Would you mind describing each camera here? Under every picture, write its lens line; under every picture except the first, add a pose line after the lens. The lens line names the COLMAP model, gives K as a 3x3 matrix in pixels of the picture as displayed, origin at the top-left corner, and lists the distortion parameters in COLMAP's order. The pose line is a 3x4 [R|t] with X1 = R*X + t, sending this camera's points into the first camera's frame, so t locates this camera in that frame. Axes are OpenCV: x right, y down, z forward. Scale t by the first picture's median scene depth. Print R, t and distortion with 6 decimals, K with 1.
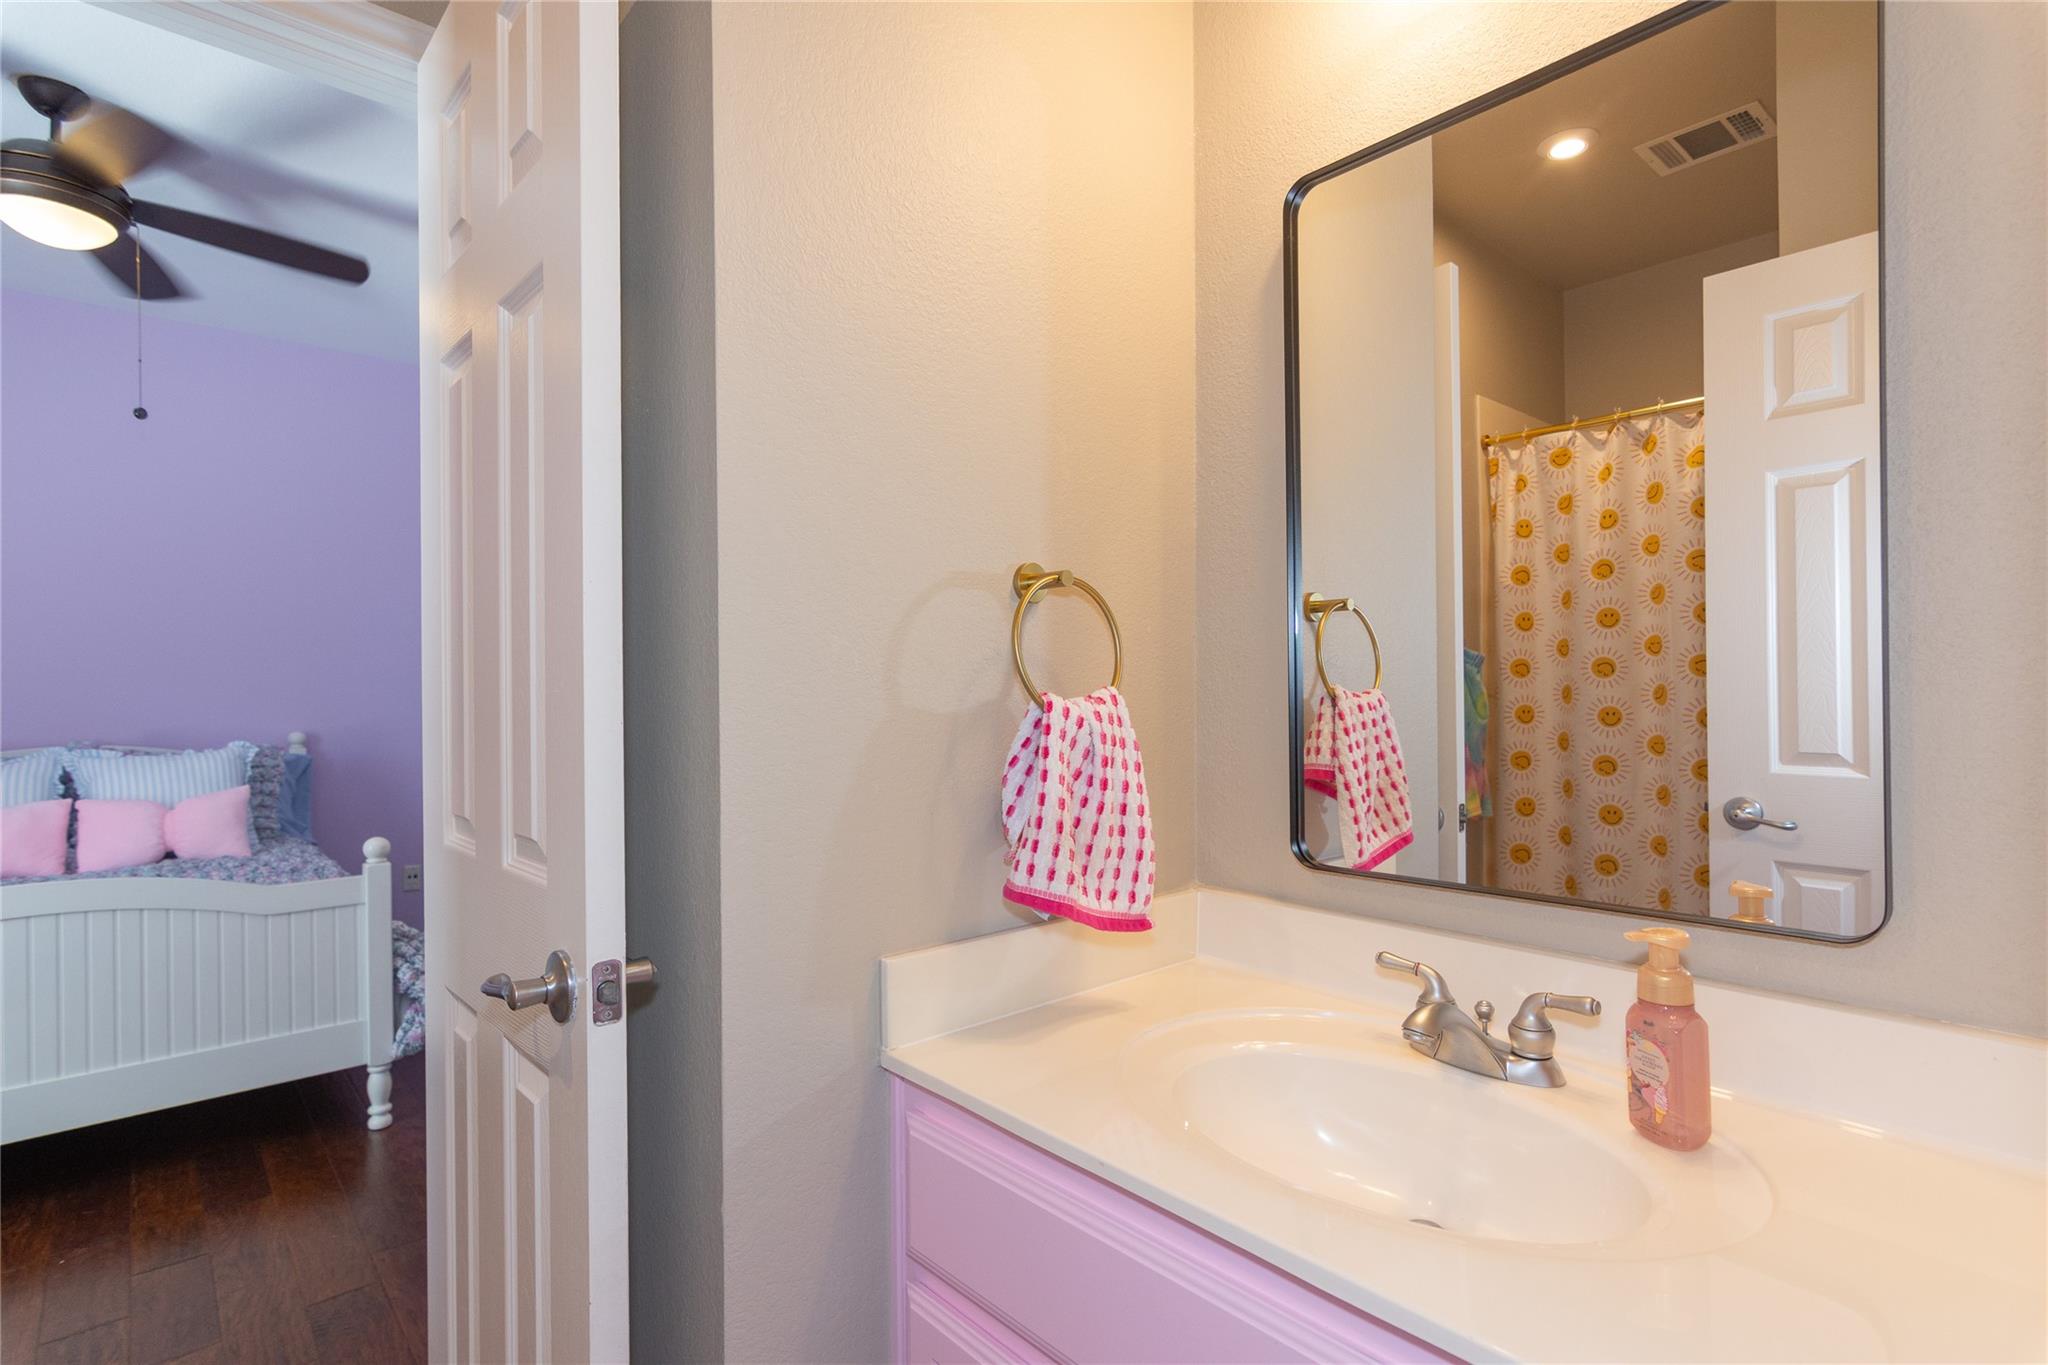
lens RADIAL K [[995.3, 0, 1014.1], [0, 995.3, 687.7], [0, 0, 1]] dist [-0.000581, 0.000788]
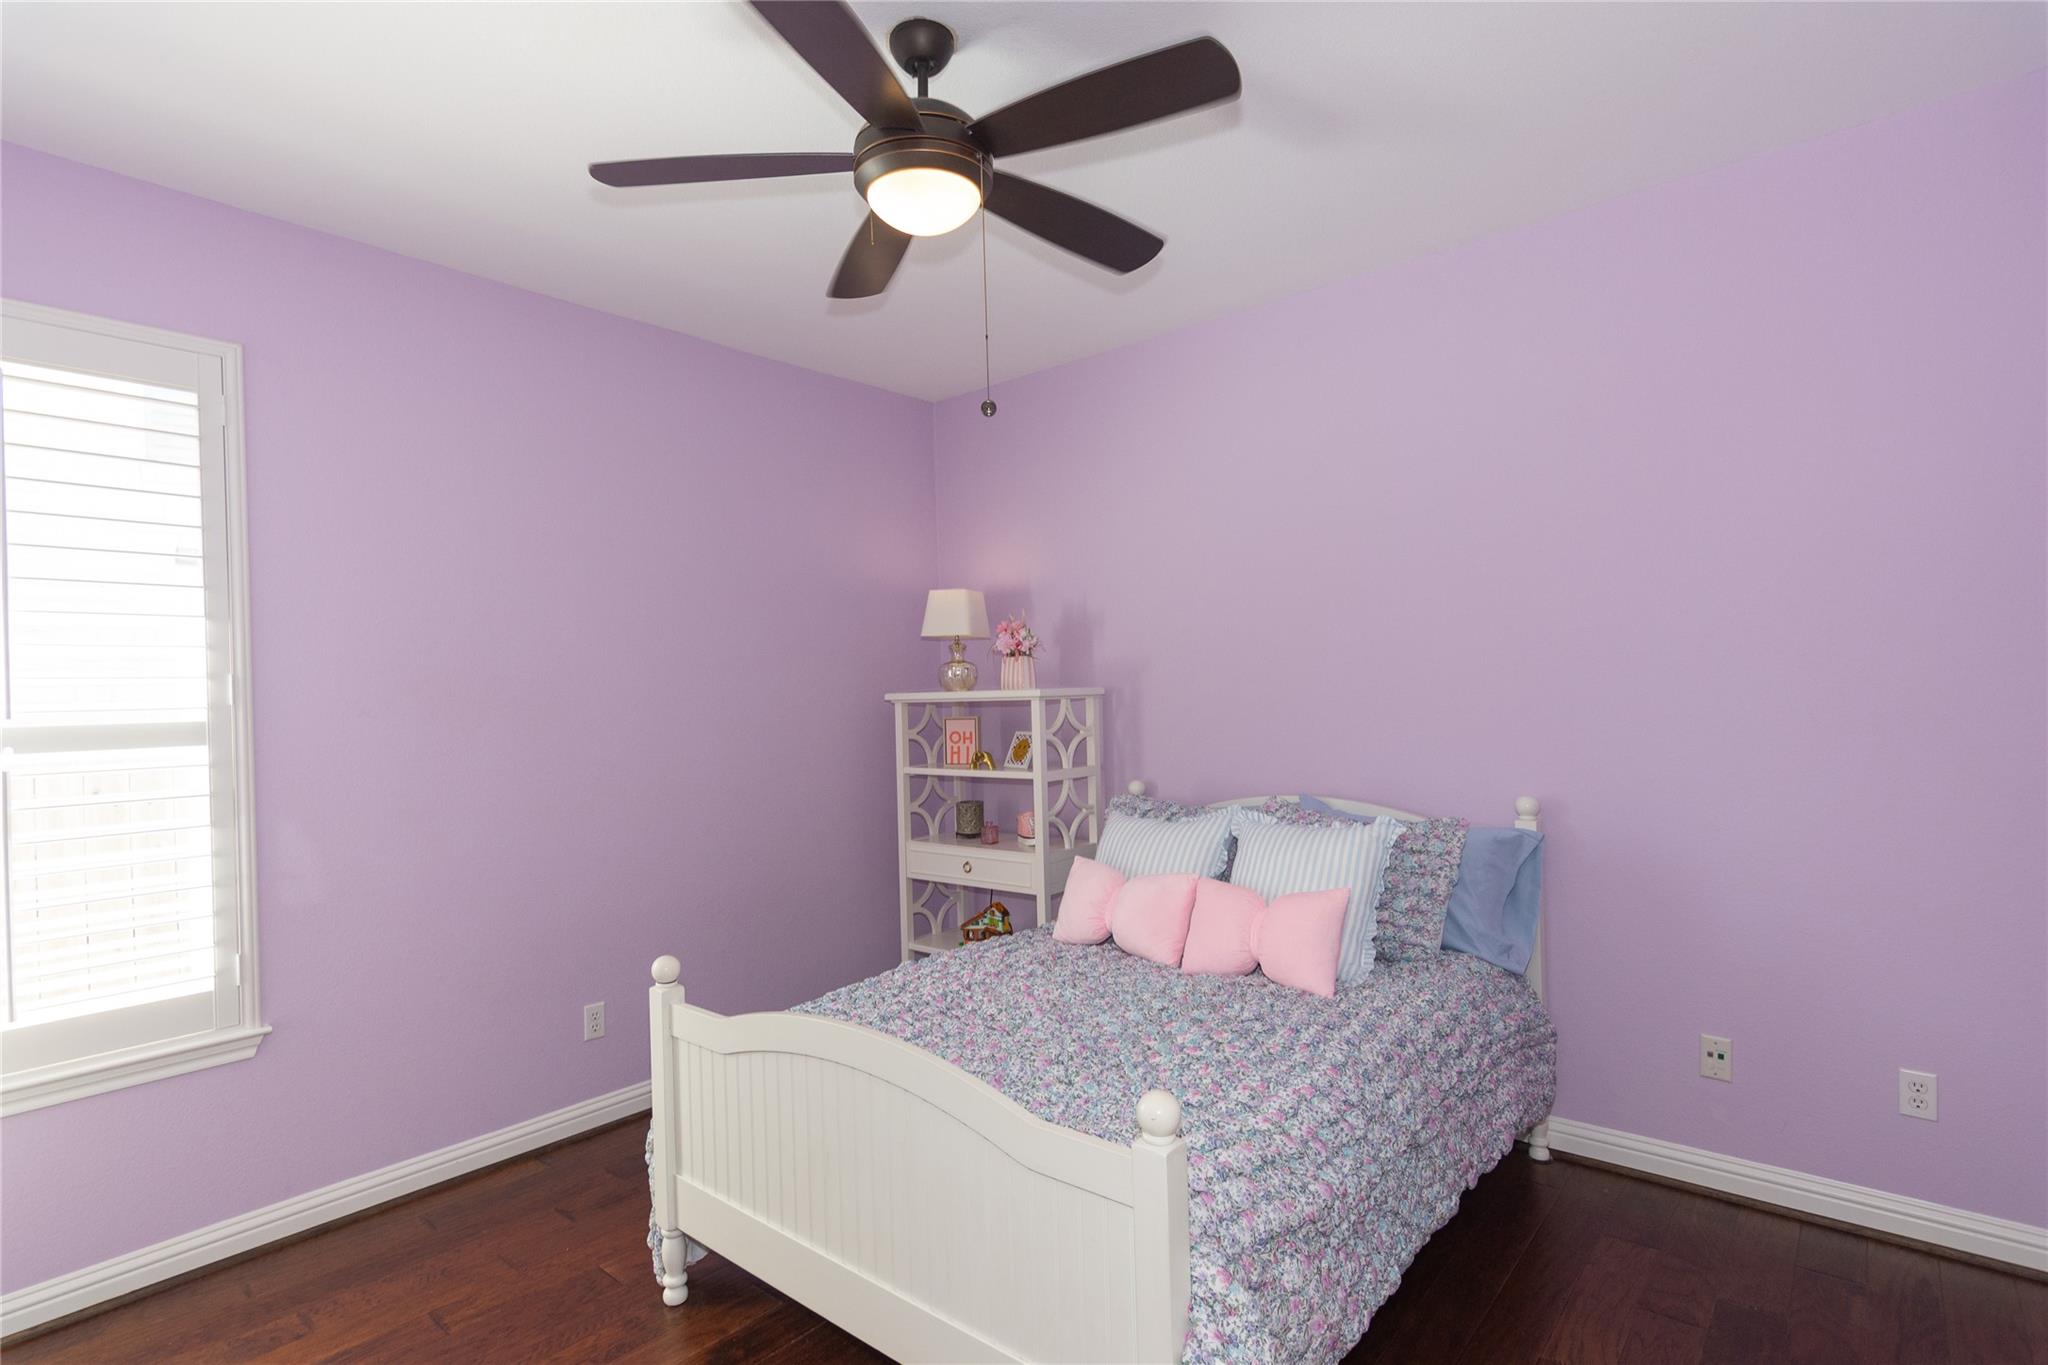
lens RADIAL K [[995.3, 0, 1014.1], [0, 995.3, 687.7], [0, 0, 1]] dist [-0.000581, 0.000788]
pose [[0.129647, -0.004531, -0.991550, -0.098159], [0.032940, 0.999457, -0.000260, -0.047054], [0.991013, -0.032628, 0.129726, 0.635697]]
